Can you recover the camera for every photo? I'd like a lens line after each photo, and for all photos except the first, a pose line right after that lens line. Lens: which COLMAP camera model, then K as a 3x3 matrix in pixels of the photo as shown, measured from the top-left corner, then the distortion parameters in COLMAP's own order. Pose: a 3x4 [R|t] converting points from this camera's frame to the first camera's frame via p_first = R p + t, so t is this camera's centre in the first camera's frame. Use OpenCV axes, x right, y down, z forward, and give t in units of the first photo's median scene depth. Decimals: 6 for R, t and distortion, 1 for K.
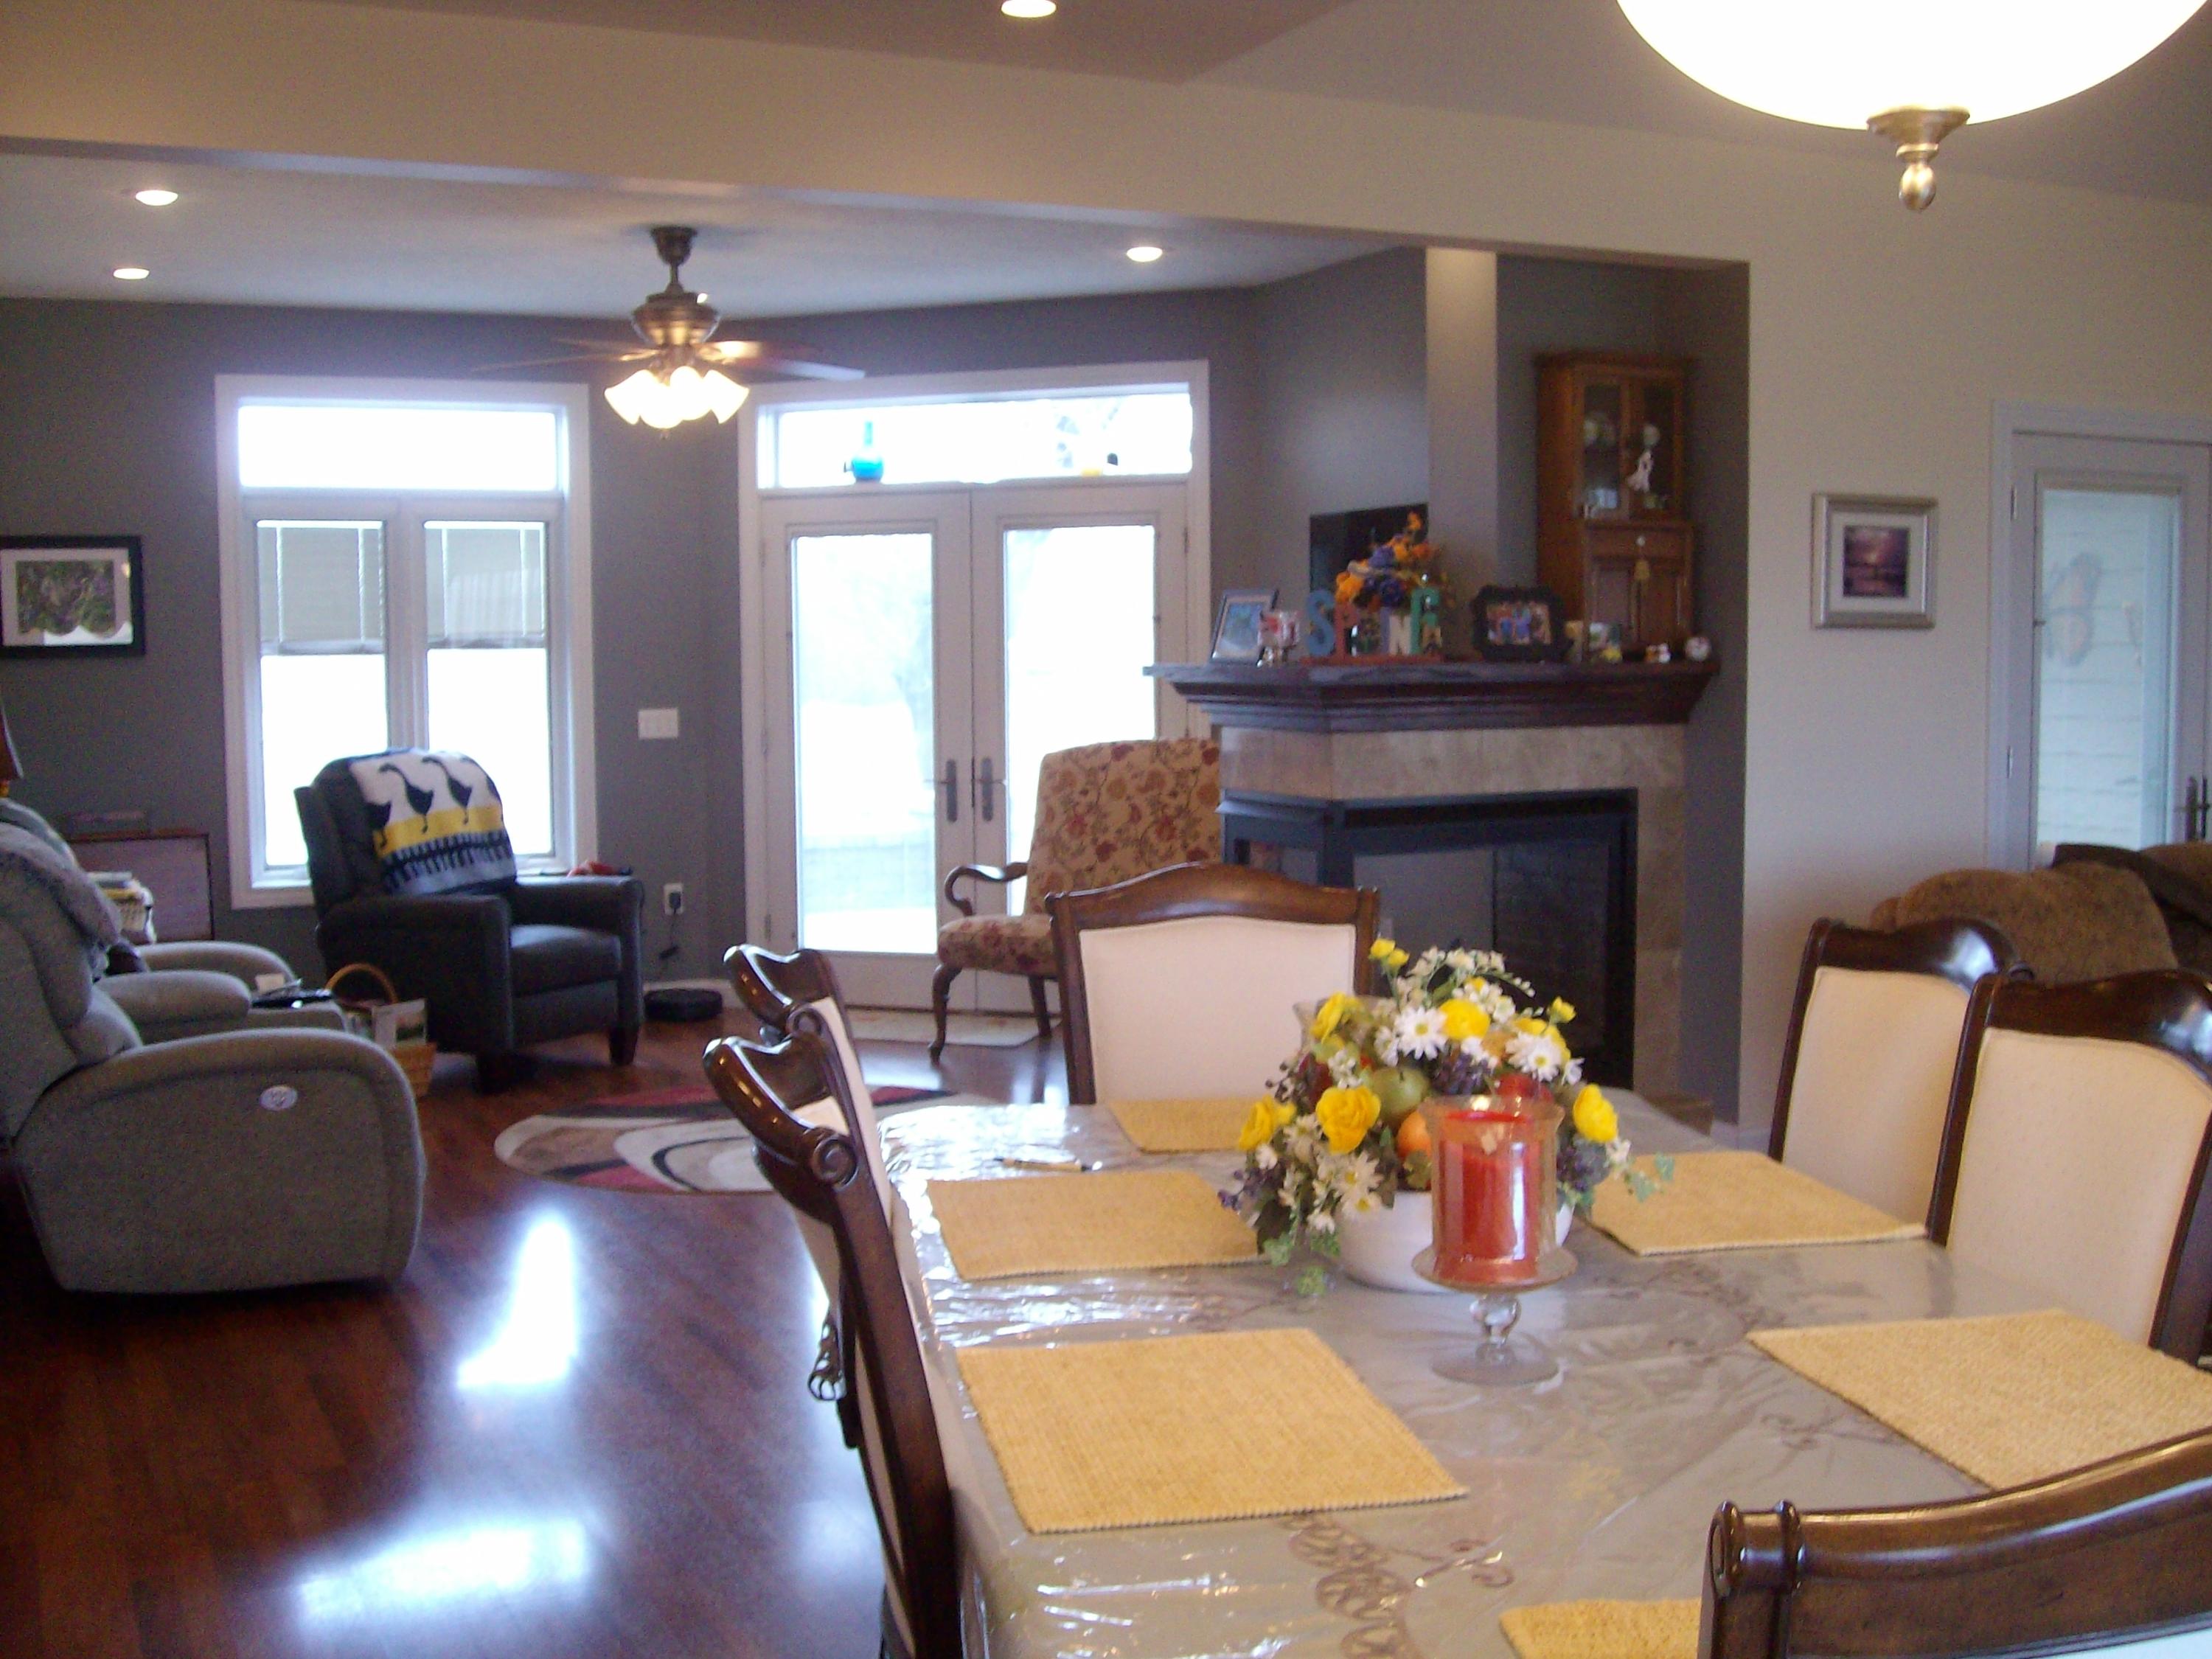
lens RADIAL K [[2344.0, 0, 1112.3], [0, 2344.0, 866.4], [0, 0, 1]] dist [-0.136056, 0.045535]
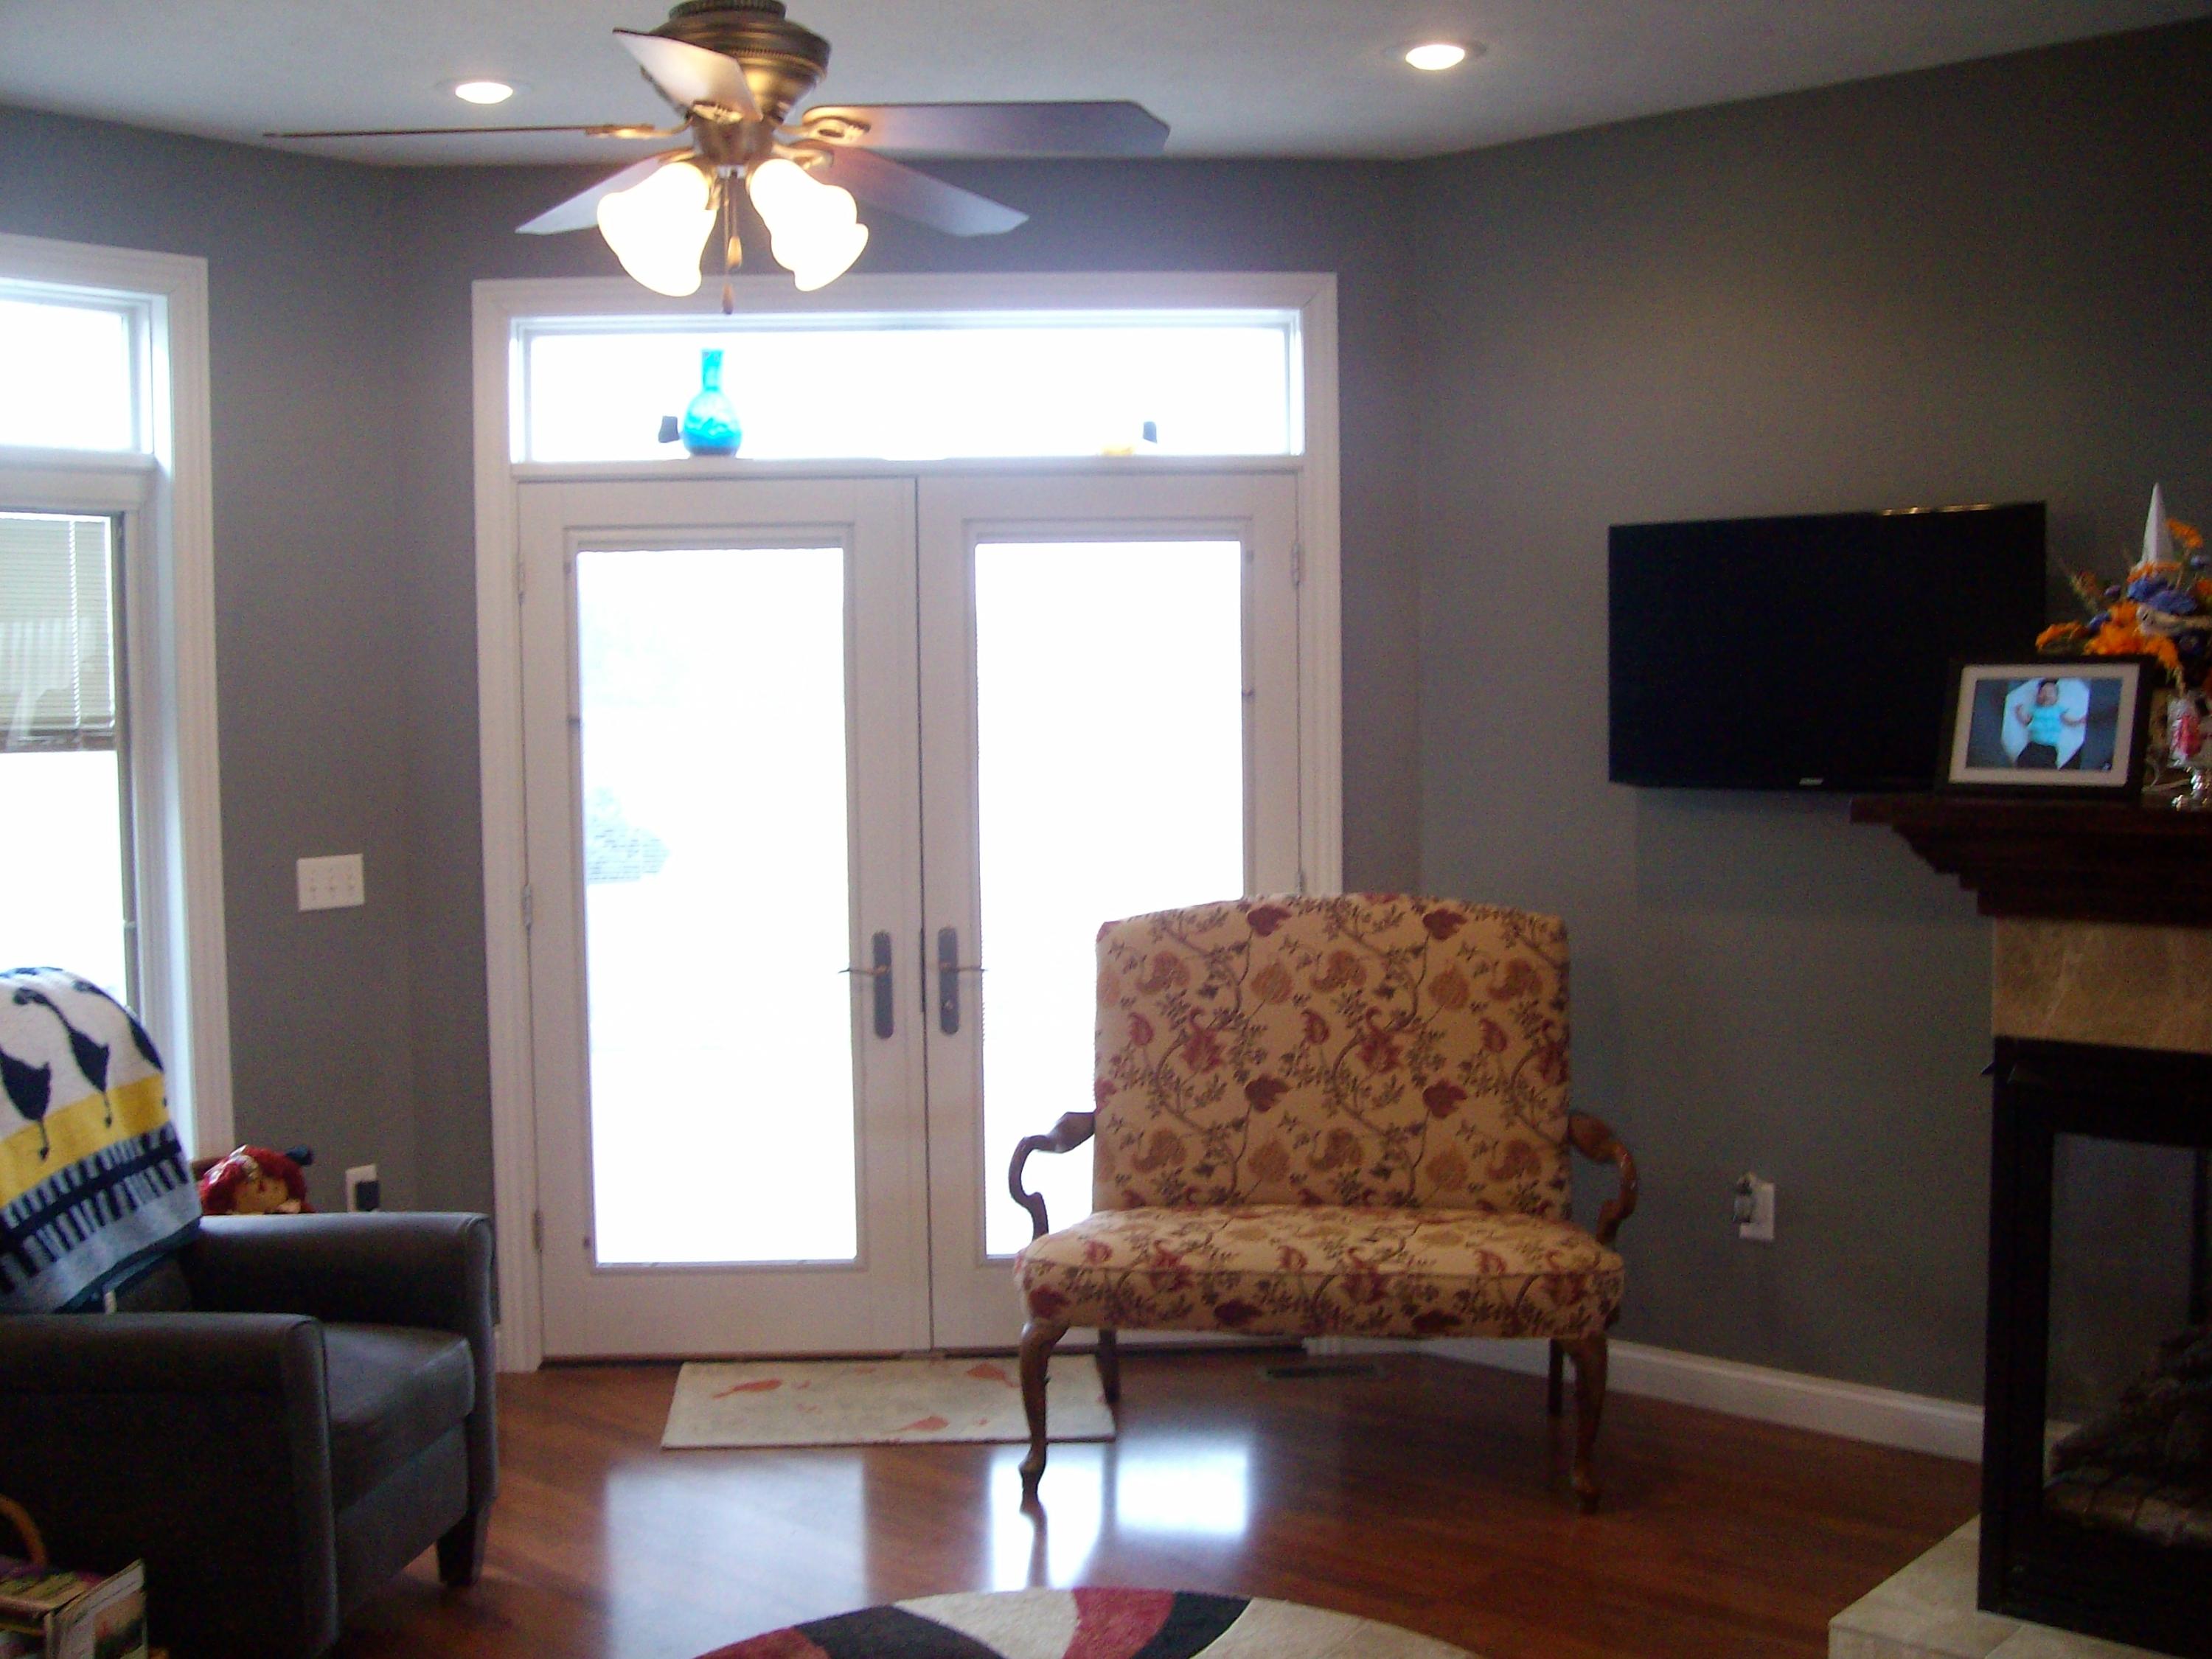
lens RADIAL K [[2344.0, 0, 1112.3], [0, 2344.0, 866.4], [0, 0, 1]] dist [-0.136056, 0.045535]
pose [[0.924891, -0.029672, 0.379073, -0.248787], [0.038071, 0.999167, -0.014677, -0.053823], [-0.378322, 0.028006, 0.925251, 0.455616]]
